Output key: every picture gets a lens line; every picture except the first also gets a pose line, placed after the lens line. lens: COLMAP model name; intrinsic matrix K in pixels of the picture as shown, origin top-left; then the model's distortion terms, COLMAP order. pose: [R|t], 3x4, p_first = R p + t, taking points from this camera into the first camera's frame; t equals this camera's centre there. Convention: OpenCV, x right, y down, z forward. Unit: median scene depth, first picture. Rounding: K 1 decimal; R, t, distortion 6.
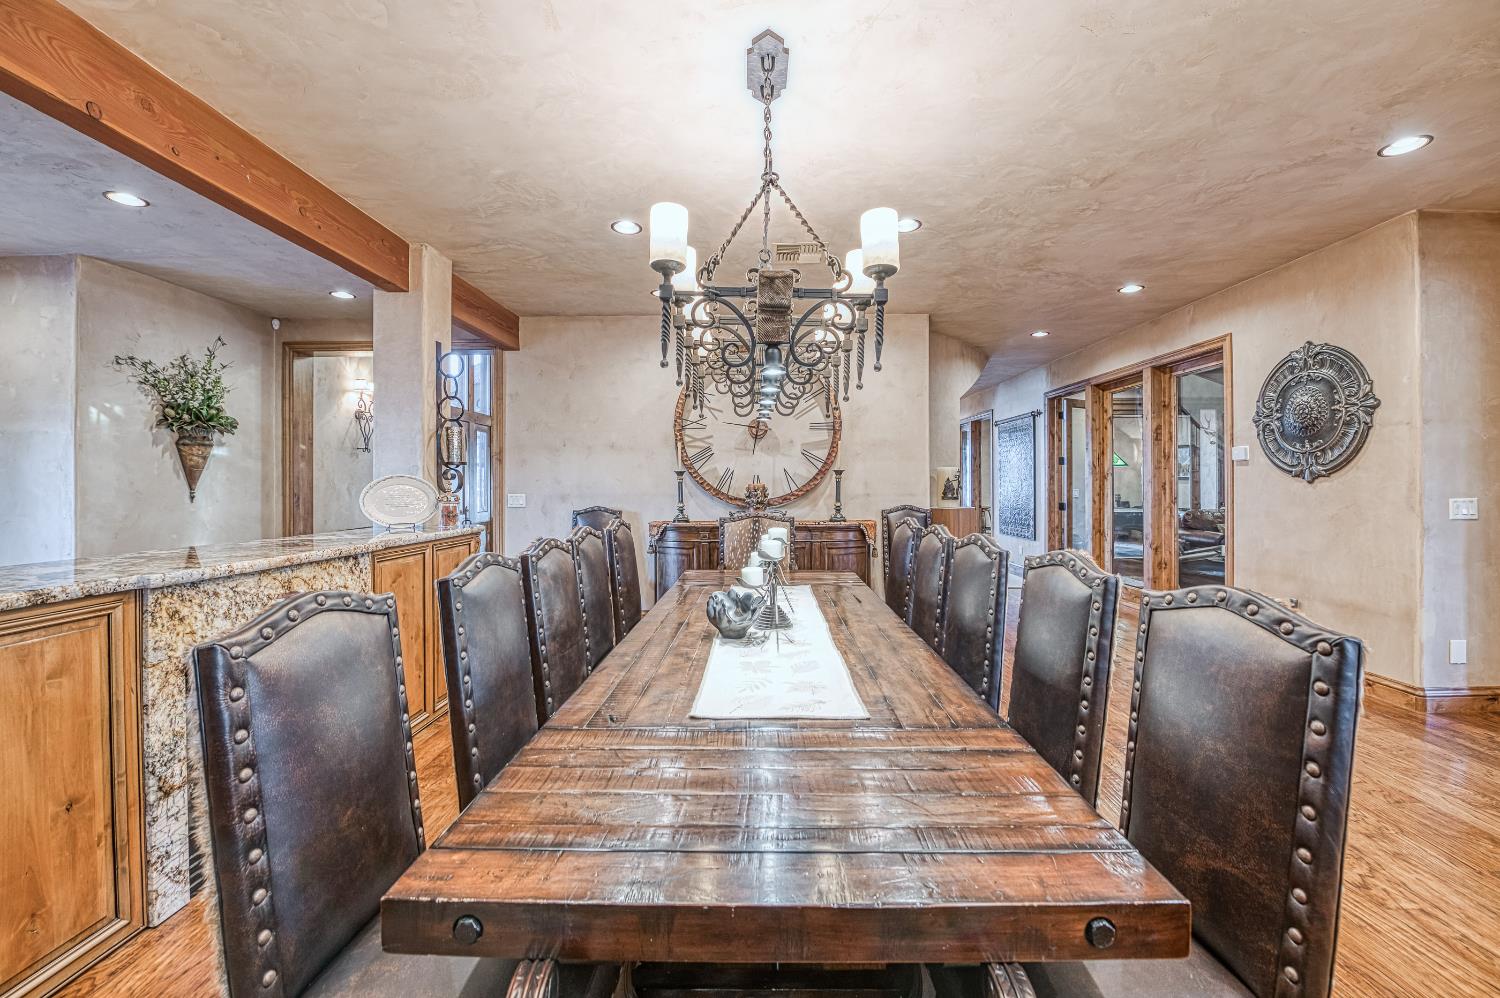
lens RADIAL K [[615.9, 0, 778.0], [0, 615.9, 478.6], [0, 0, 1]] dist [-0.008167, -0.003153]
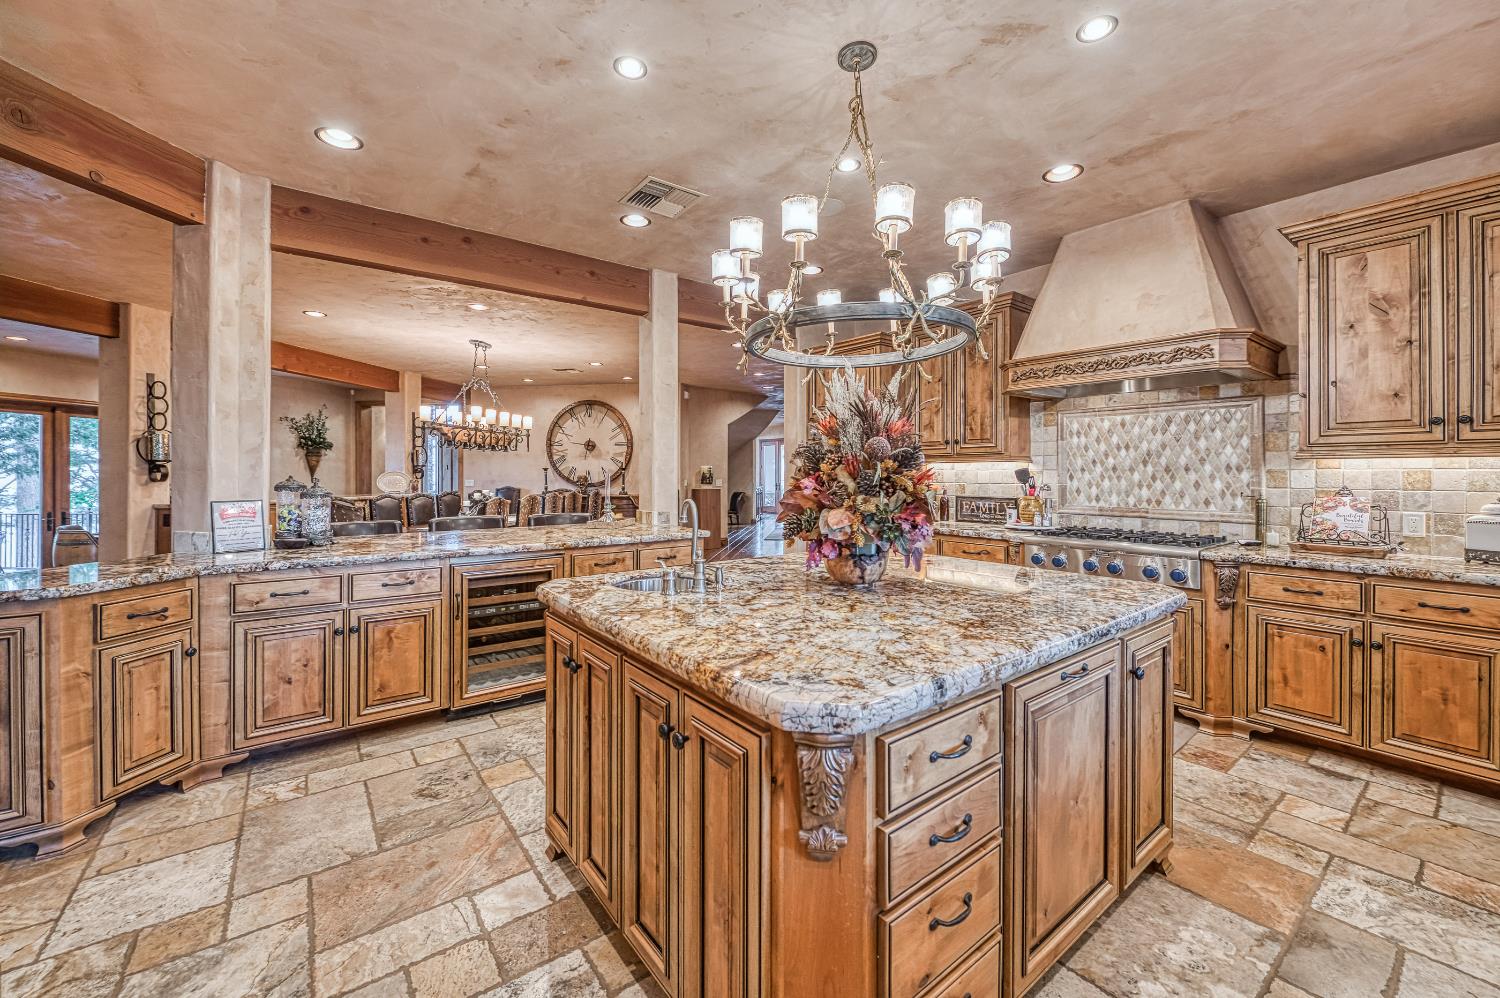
lens RADIAL K [[615.9, 0, 794.4], [0, 615.9, 468.1], [0, 0, 1]] dist [-0.008167, -0.003153]
pose [[0.995061, 0.001558, -0.099257, 0.822517], [-0.001440, 0.999998, 0.001258, -0.016481], [0.099259, -0.001109, 0.995061, -0.852610]]
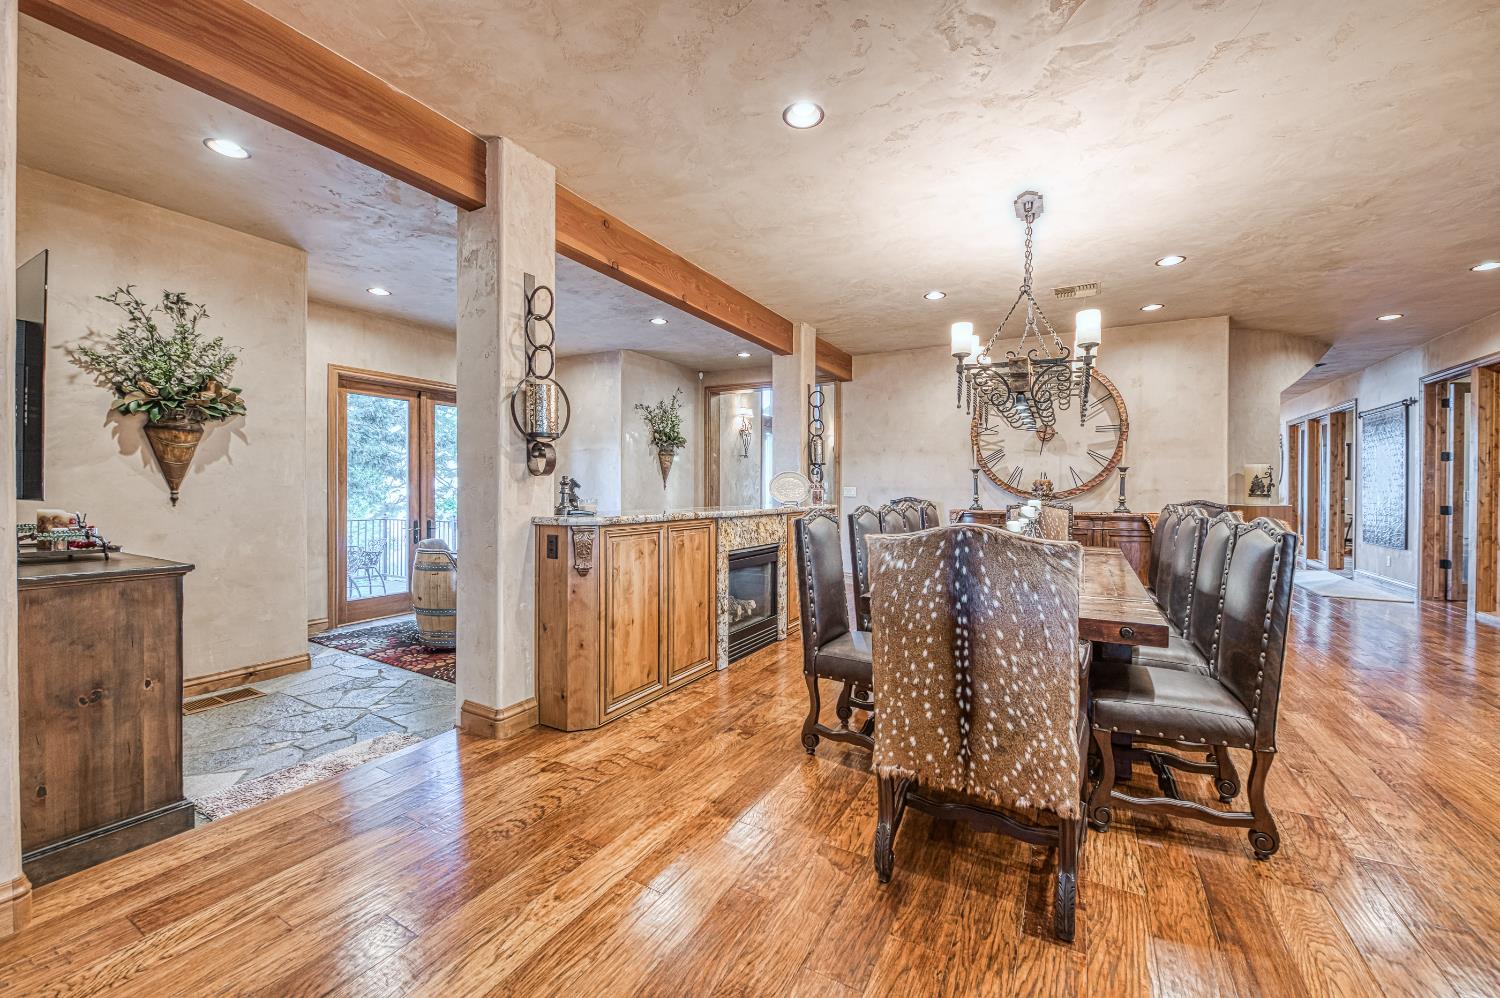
lens RADIAL K [[615.9, 0, 755.2], [0, 615.9, 490.8], [0, 0, 1]] dist [-0.008167, -0.003153]
pose [[0.871569, 0.010477, -0.490161, 0.063554], [-0.004236, 0.999895, 0.013841, 0.016563], [0.490254, -0.009987, 0.871522, -0.305867]]
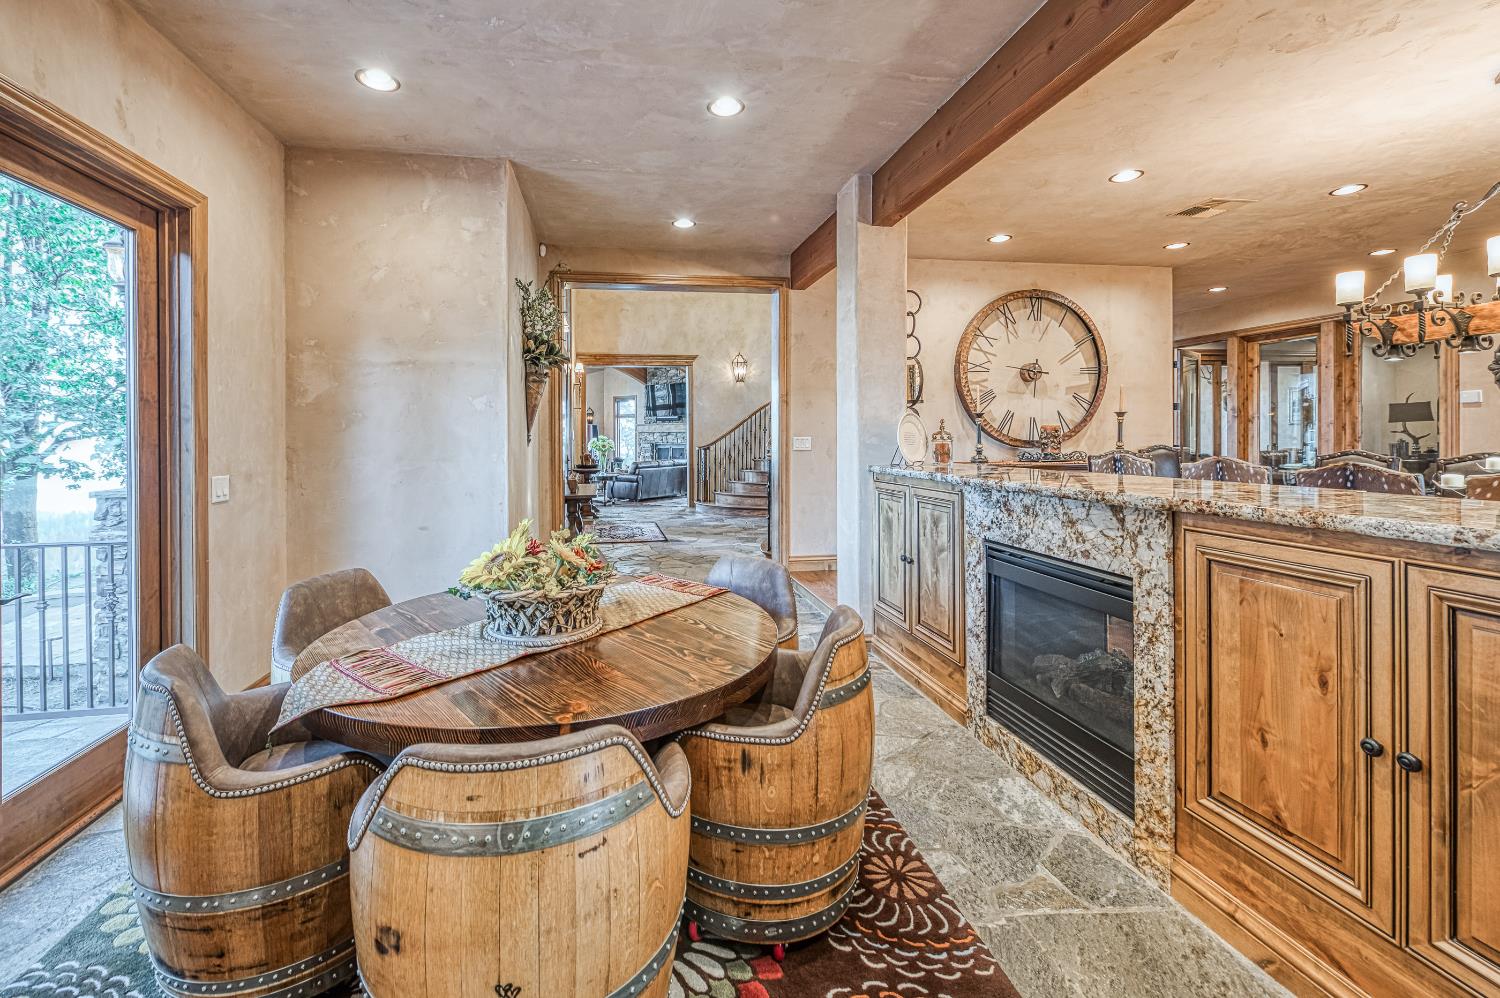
lens RADIAL K [[615.9, 0, 695.6], [0, 615.9, 431.4], [0, 0, 1]] dist [-0.008167, -0.003153]
pose [[0.988741, -0.004399, 0.149575, -0.791680], [0.004006, 0.999988, 0.002930, 0.013955], [-0.149586, -0.002297, 0.988746, 0.068667]]
